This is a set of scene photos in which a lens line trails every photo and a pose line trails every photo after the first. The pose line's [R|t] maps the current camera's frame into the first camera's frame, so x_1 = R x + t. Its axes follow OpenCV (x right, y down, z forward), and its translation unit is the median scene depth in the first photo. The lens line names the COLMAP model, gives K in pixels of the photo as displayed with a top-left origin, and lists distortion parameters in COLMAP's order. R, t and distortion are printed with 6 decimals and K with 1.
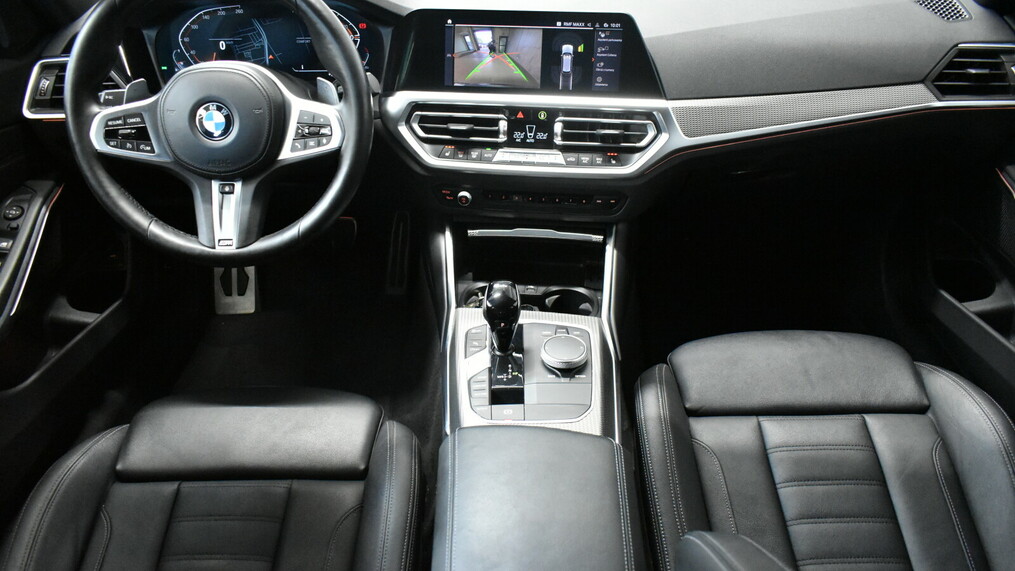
lens RADIAL K [[774.8, 0, 502.8], [0, 774.8, 283.4], [0, 0, 1]] dist [-0.030579, 0.028127]
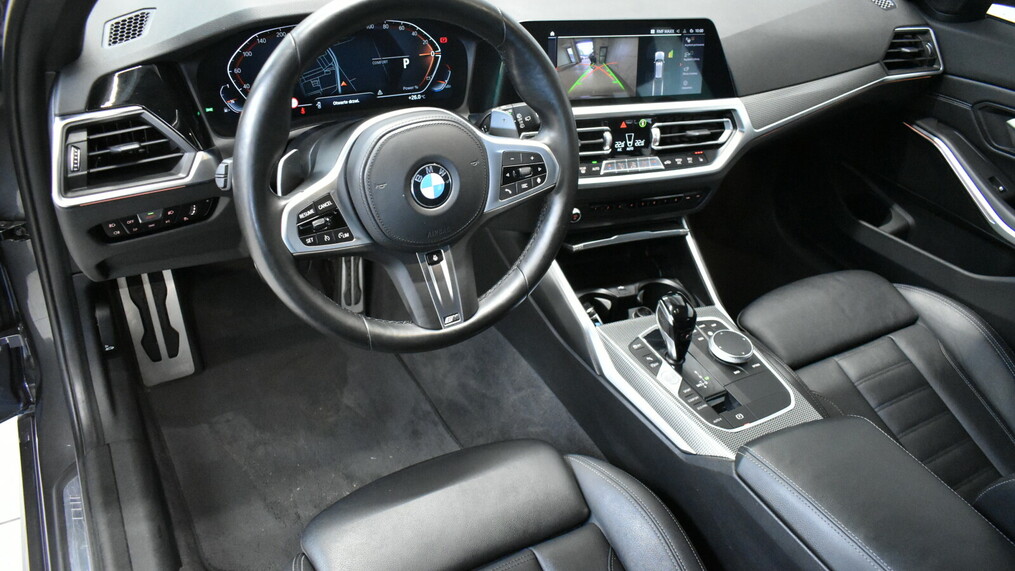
lens RADIAL K [[774.8, 0, 509.1], [0, 774.8, 282.2], [0, 0, 1]] dist [-0.030579, 0.028127]
pose [[0.865095, -0.204978, 0.457814, -0.608736], [0.160561, 0.977832, 0.134407, -0.178738], [-0.475216, -0.042768, 0.878829, 0.186610]]
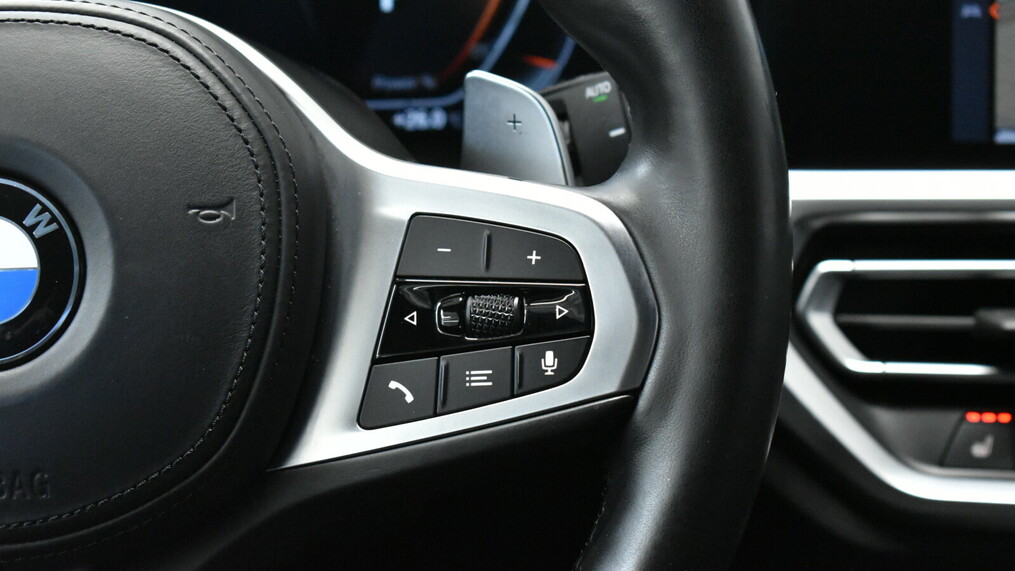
lens RADIAL K [[2316.8, 0, 508.5], [0, 2316.8, 282.6], [0, 0, 1]] dist [-0.032268, 0.000000]
pose [[0.999638, -0.022744, 0.014403, -0.217866], [0.025849, 0.960360, -0.277562, -0.038341], [-0.007519, 0.277834, 0.960600, 0.386931]]
